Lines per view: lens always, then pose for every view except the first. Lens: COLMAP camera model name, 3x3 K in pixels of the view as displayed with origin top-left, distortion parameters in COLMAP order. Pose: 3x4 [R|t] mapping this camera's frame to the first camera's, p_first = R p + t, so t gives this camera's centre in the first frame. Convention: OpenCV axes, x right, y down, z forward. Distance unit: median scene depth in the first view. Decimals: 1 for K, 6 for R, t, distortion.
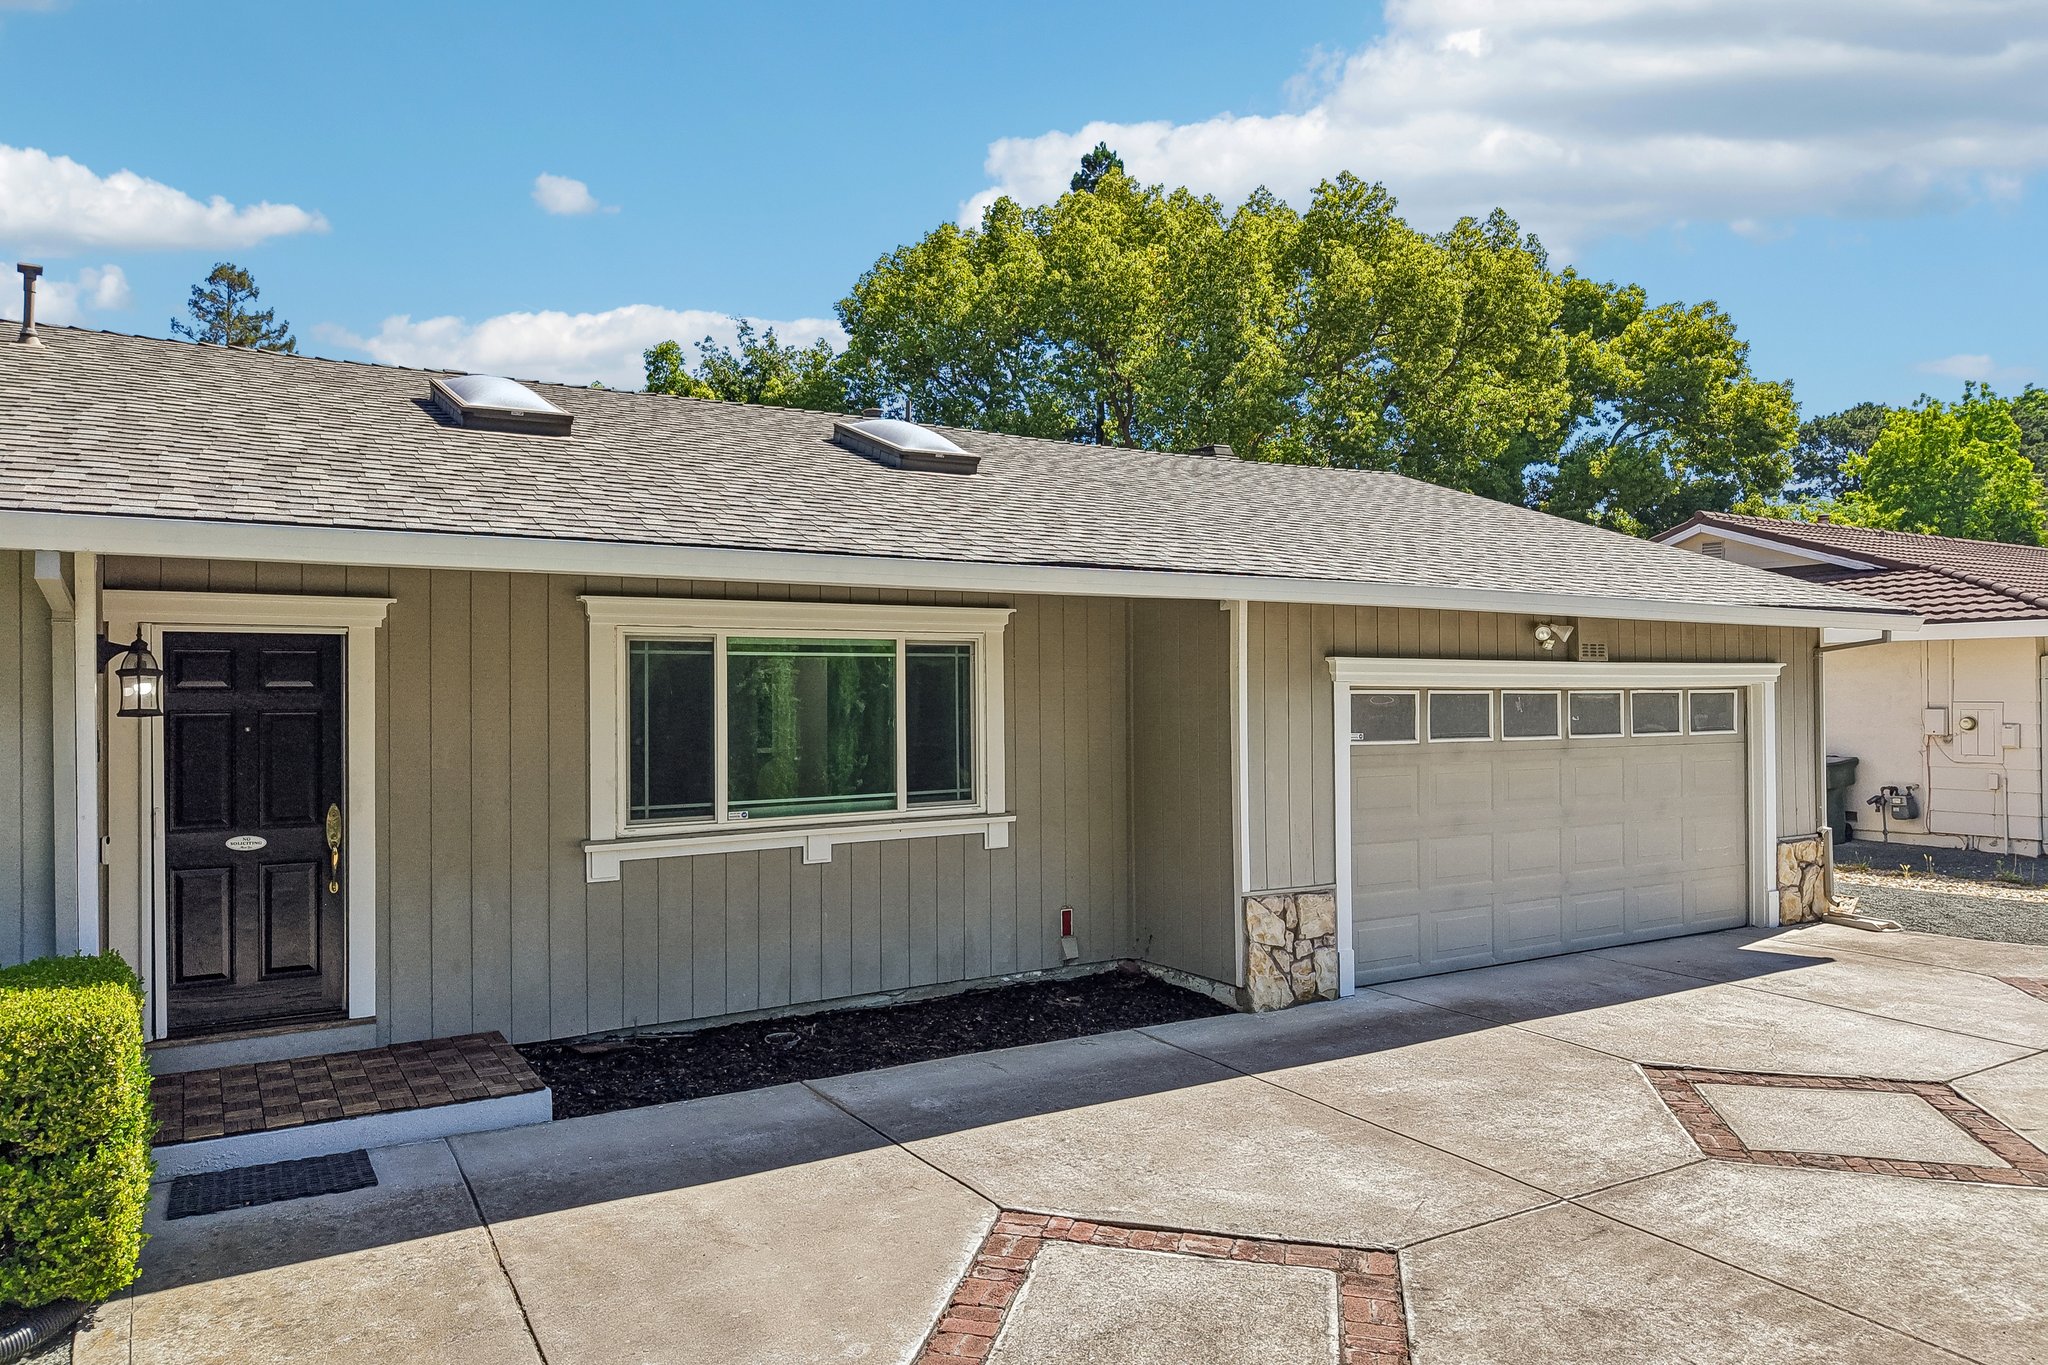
lens RADIAL K [[1370.3, 0, 1024.0], [0, 1370.3, 682.5], [0, 0, 1]] dist [0.034355, -0.023505]
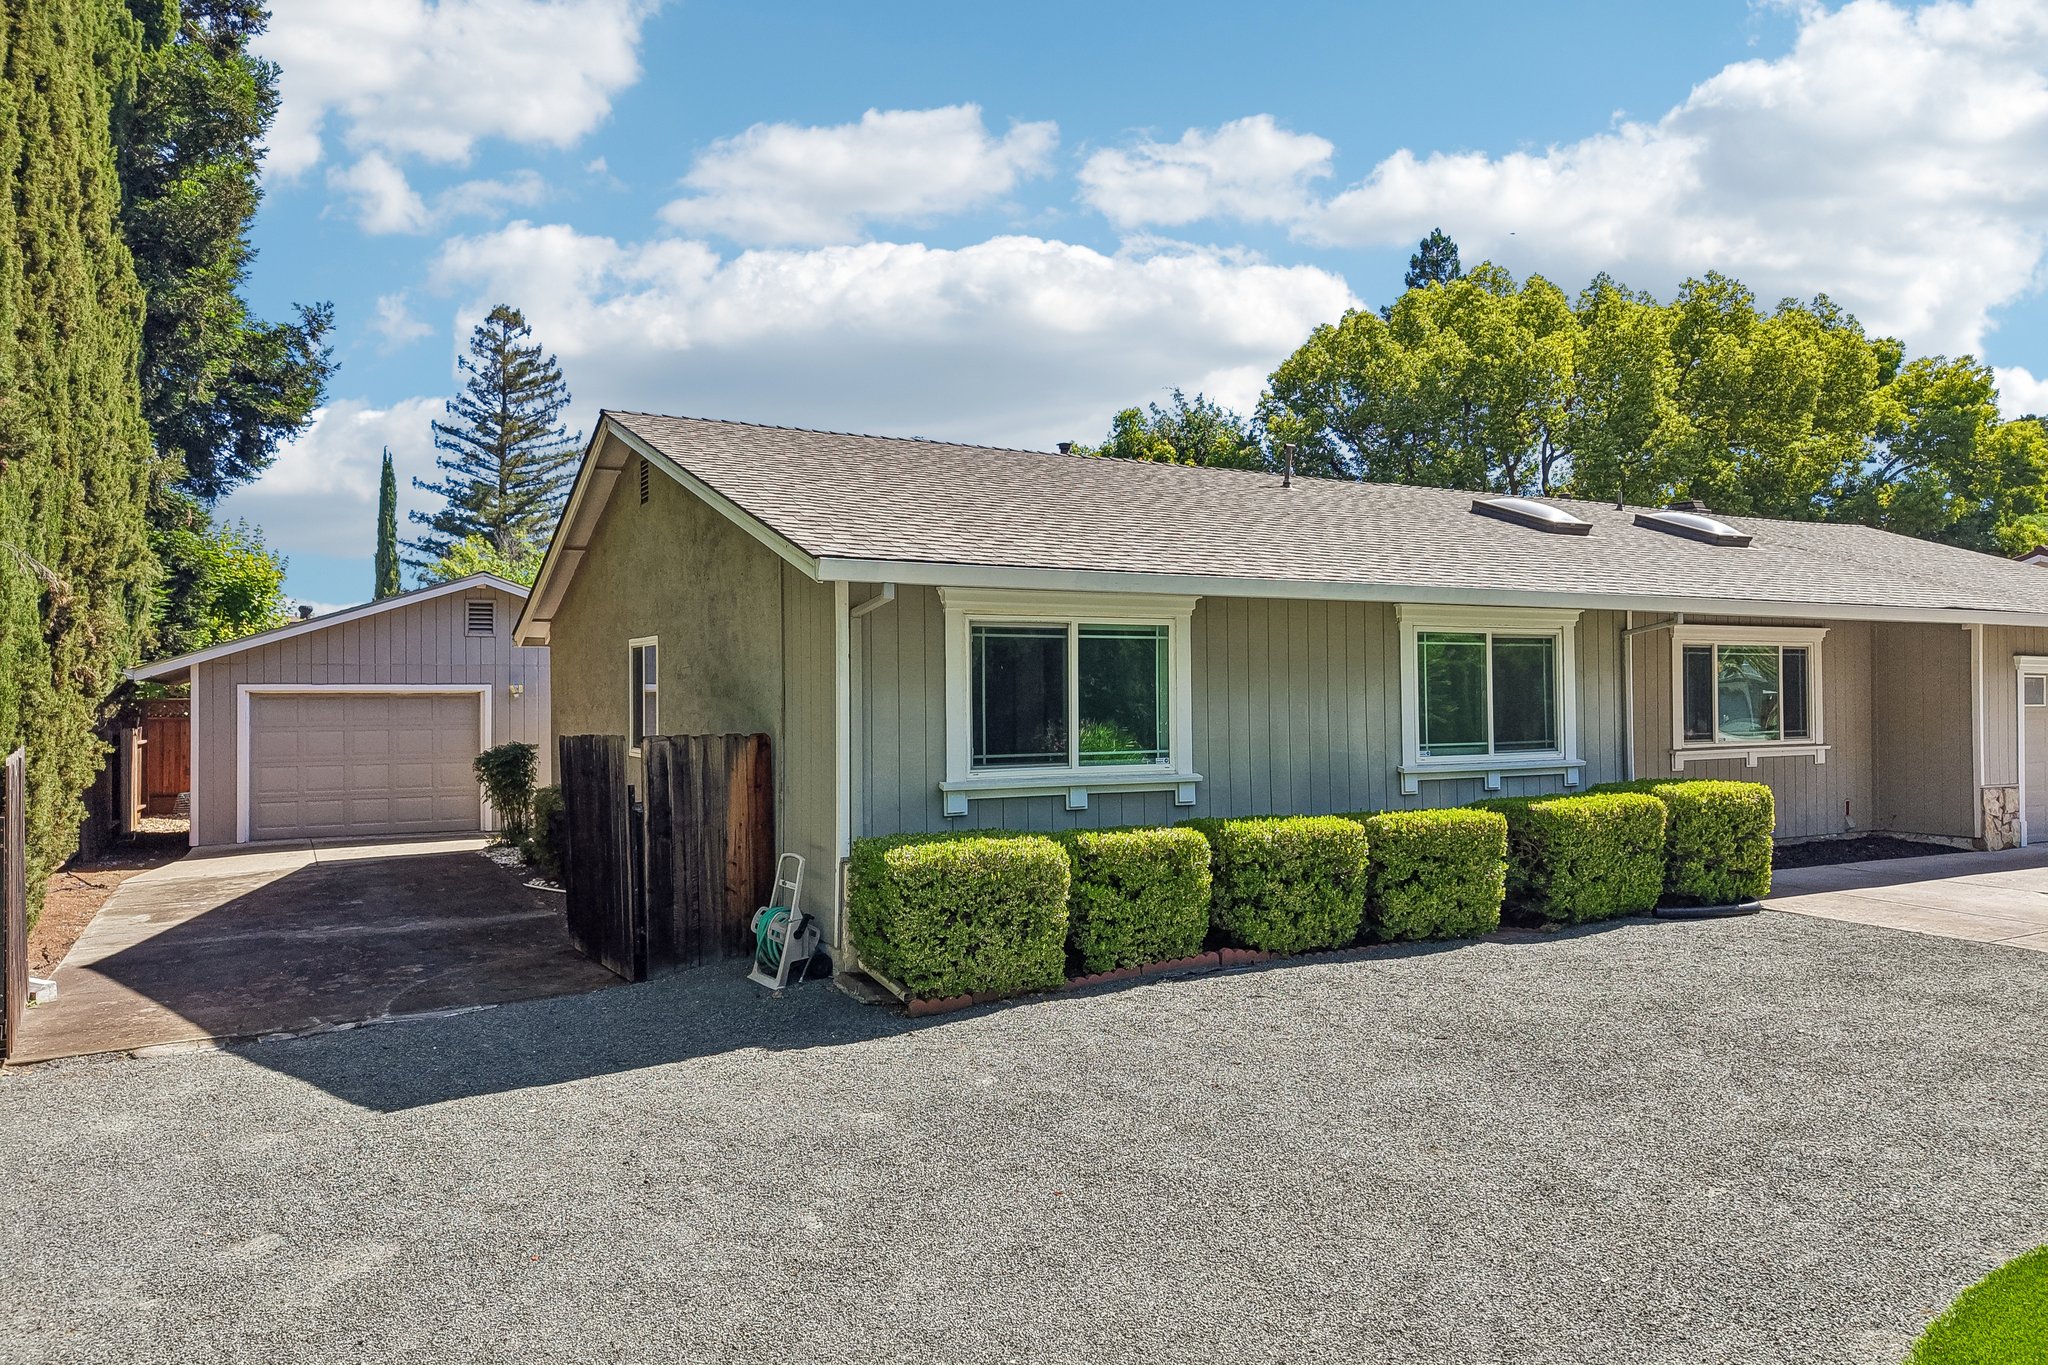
lens RADIAL K [[1370.3, 0, 1024.0], [0, 1370.3, 682.5], [0, 0, 1]] dist [0.034355, -0.023505]
pose [[0.998608, 0.001899, -0.052720, -0.933045], [-0.001977, 0.999997, -0.001441, 0.020771], [0.052717, 0.001543, 0.998608, -0.827499]]
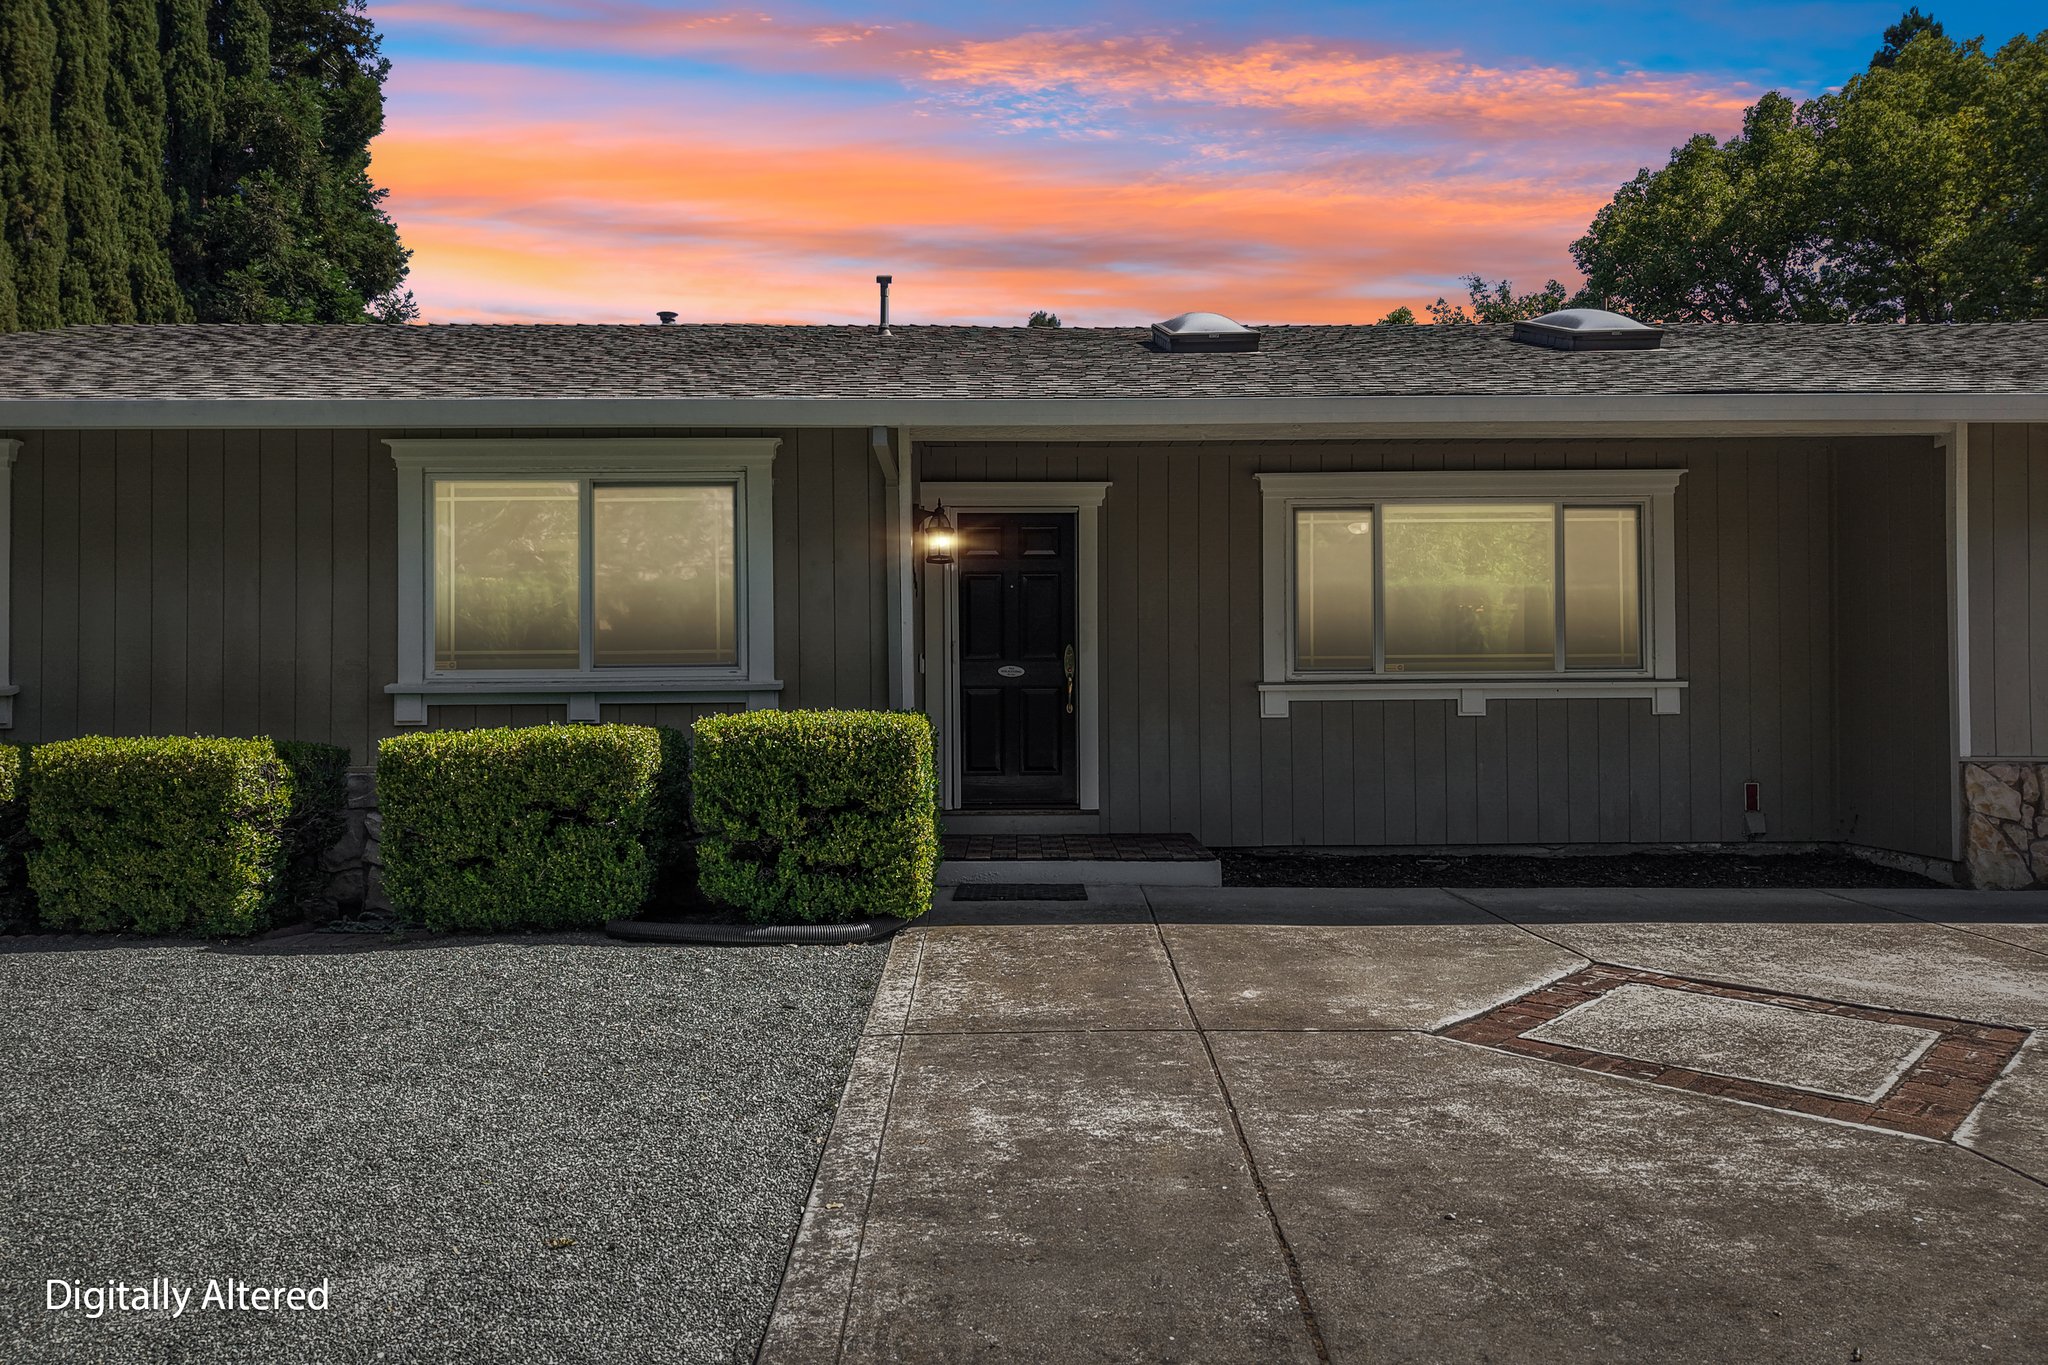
lens RADIAL K [[1388.0, 0, 1021.3], [0, 1388.0, 666.5], [0, 0, 1]] dist [0.011834, 0.000594]
pose [[0.858429, -0.008448, -0.512864, 0.093939], [0.003139, 0.999932, -0.011217, 0.094885], [0.512924, 0.008020, 0.858397, -0.098629]]
